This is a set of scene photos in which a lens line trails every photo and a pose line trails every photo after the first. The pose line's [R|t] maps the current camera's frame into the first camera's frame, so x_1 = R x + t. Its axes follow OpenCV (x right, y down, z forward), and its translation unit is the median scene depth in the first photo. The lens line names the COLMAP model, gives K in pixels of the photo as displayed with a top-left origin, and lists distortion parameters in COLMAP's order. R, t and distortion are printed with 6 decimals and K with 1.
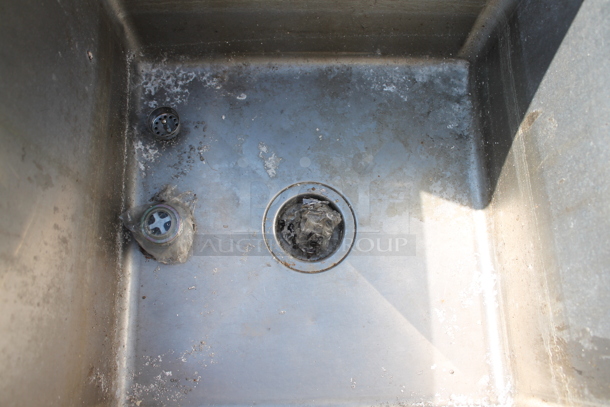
lens RADIAL K [[505.2, 0, 307.5], [0, 505.2, 202.9], [0, 0, 1]] dist [-0.133837, 0.013066]
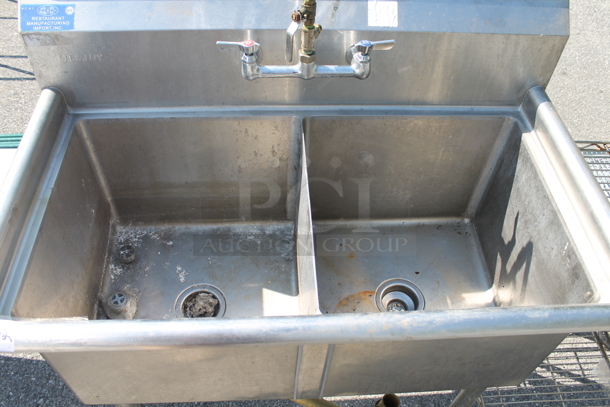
lens RADIAL K [[505.2, 0, 303.5], [0, 505.2, 202.1], [0, 0, 1]] dist [-0.133837, 0.013066]
pose [[0.999365, -0.025379, 0.024996, 0.326592], [0.033662, 0.902344, -0.429700, 0.471963], [-0.011650, 0.430268, 0.902626, -0.757567]]
